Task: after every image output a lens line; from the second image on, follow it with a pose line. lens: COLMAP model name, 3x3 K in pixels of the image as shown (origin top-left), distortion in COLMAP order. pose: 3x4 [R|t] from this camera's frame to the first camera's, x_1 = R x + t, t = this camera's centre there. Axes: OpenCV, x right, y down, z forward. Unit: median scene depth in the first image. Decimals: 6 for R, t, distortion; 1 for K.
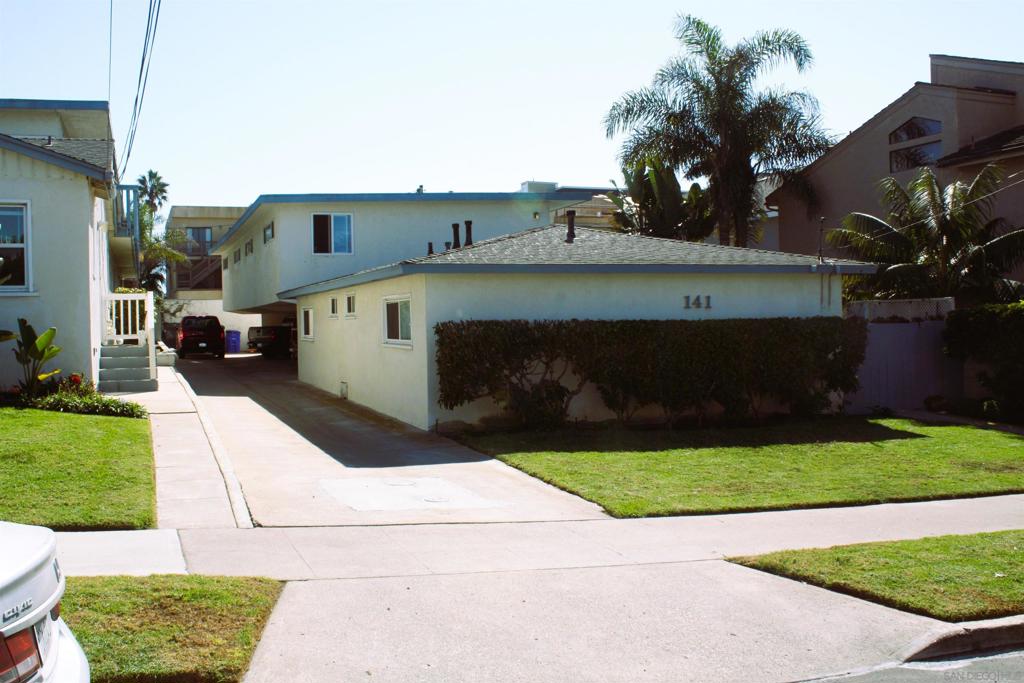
lens RADIAL K [[974.4, 0, 513.5], [0, 974.4, 338.5], [0, 0, 1]] dist [-0.155937, 0.175765]
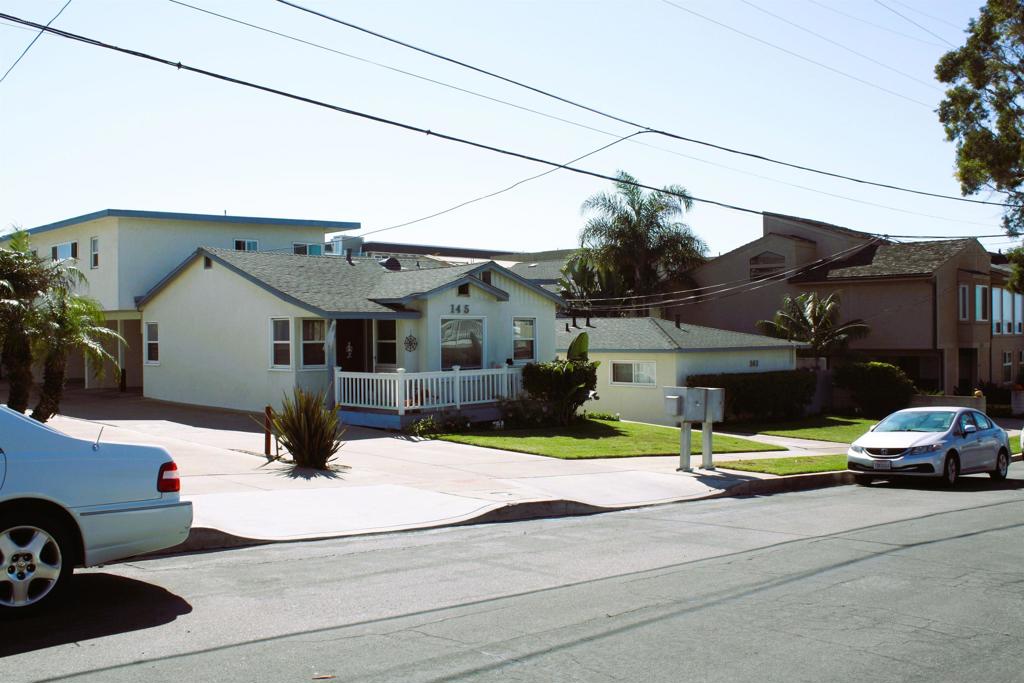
lens RADIAL K [[974.4, 0, 513.5], [0, 974.4, 338.5], [0, 0, 1]] dist [-0.155937, 0.175765]
pose [[0.912678, 0.010216, 0.408551, -1.141898], [-0.001191, 0.999750, -0.022340, -0.043936], [-0.408677, 0.019902, 0.912462, -0.696028]]
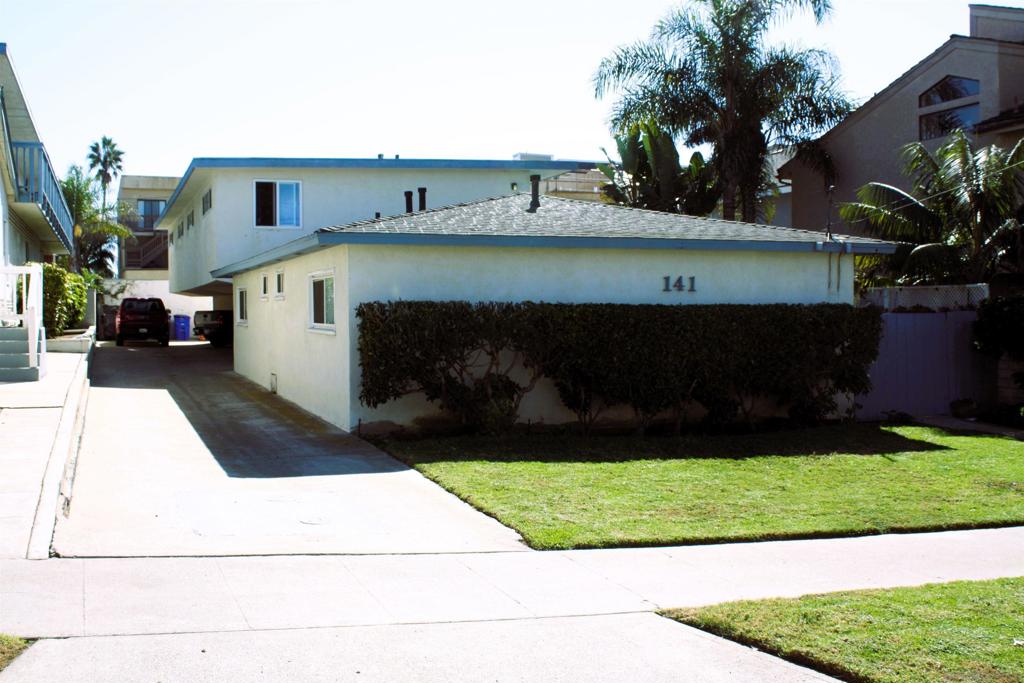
lens RADIAL K [[1067.2, 0, 515.8], [0, 1067.2, 341.2], [0, 0, 1]] dist [-0.136941, 0.166241]
pose [[0.999911, 0.013261, 0.001153, 0.047803], [-0.013273, 0.999855, 0.010640, 0.004104], [-0.001012, -0.010654, 0.999943, 0.076910]]
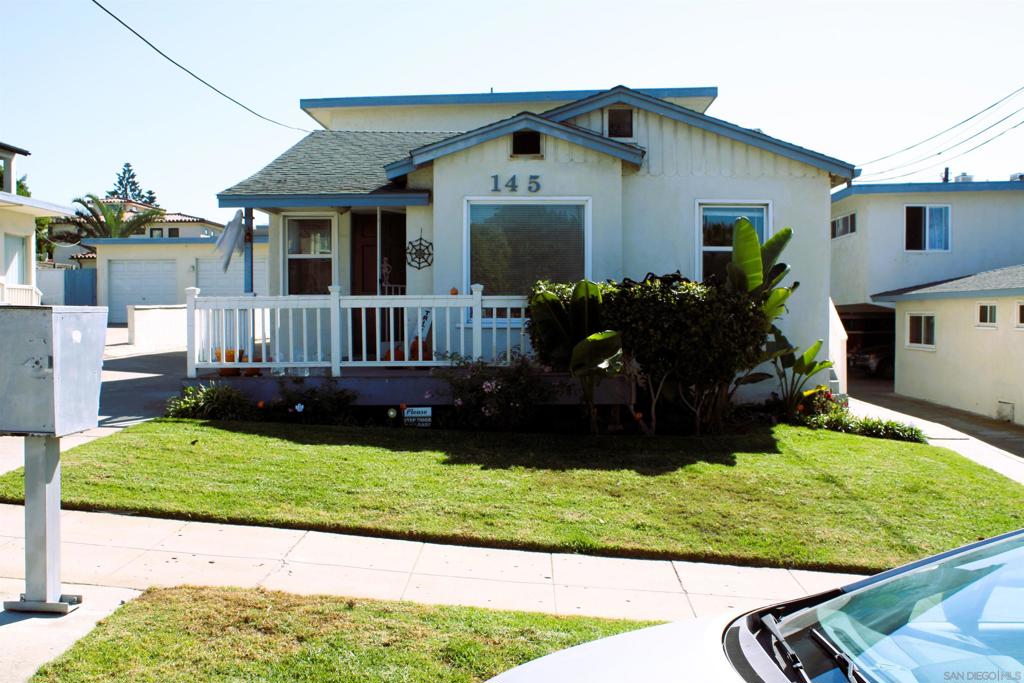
lens RADIAL K [[1067.2, 0, 515.8], [0, 1067.2, 341.2], [0, 0, 1]] dist [-0.136941, 0.166241]
pose [[0.922236, 0.029944, -0.385466, -0.277682], [-0.027324, 0.999551, 0.012274, -0.011174], [0.385660, -0.000787, 0.922641, -0.045781]]
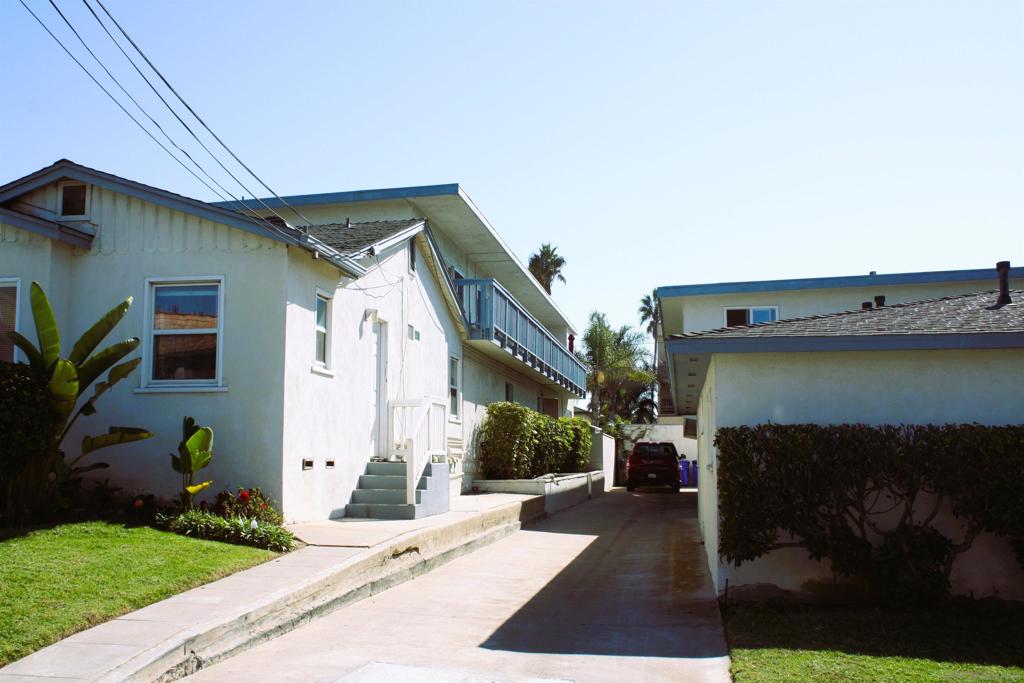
lens RADIAL K [[1067.2, 0, 515.8], [0, 1067.2, 341.2], [0, 0, 1]] dist [-0.136941, 0.166241]
pose [[0.862858, -0.039862, -0.503872, 0.141107], [-0.024563, 0.992401, -0.120573, 0.012778], [0.504849, 0.116414, 0.855322, 0.282341]]
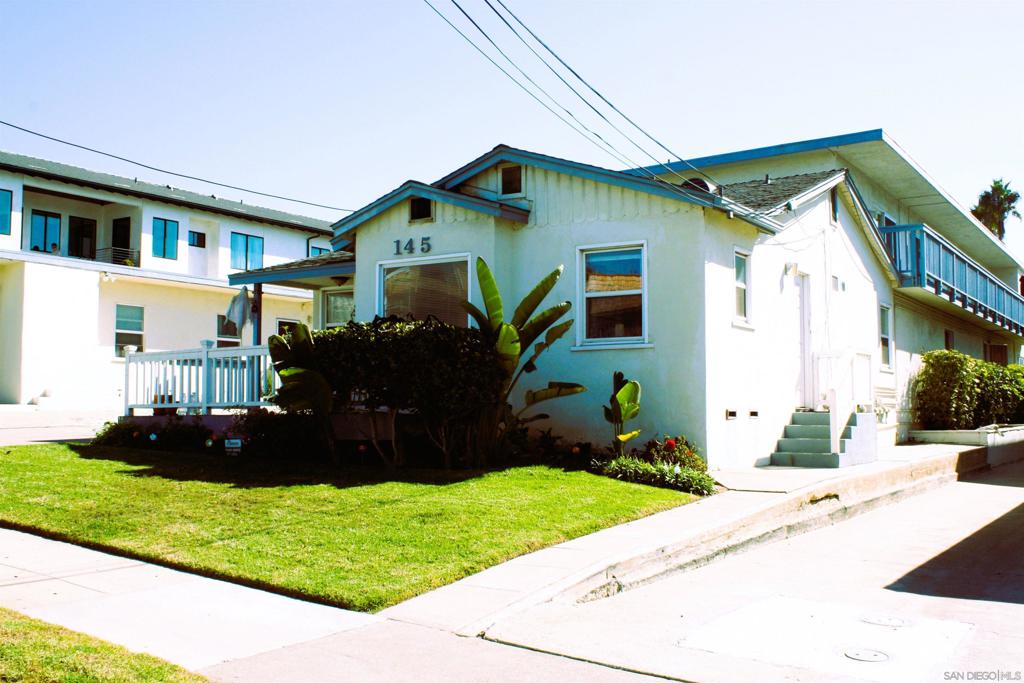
lens RADIAL K [[1067.2, 0, 515.8], [0, 1067.2, 341.2], [0, 0, 1]] dist [-0.136941, 0.166241]
pose [[0.586942, -0.036896, -0.808788, 0.181287], [-0.027276, 0.997493, -0.065299, 0.013993], [0.809169, 0.060387, 0.584464, 0.264130]]
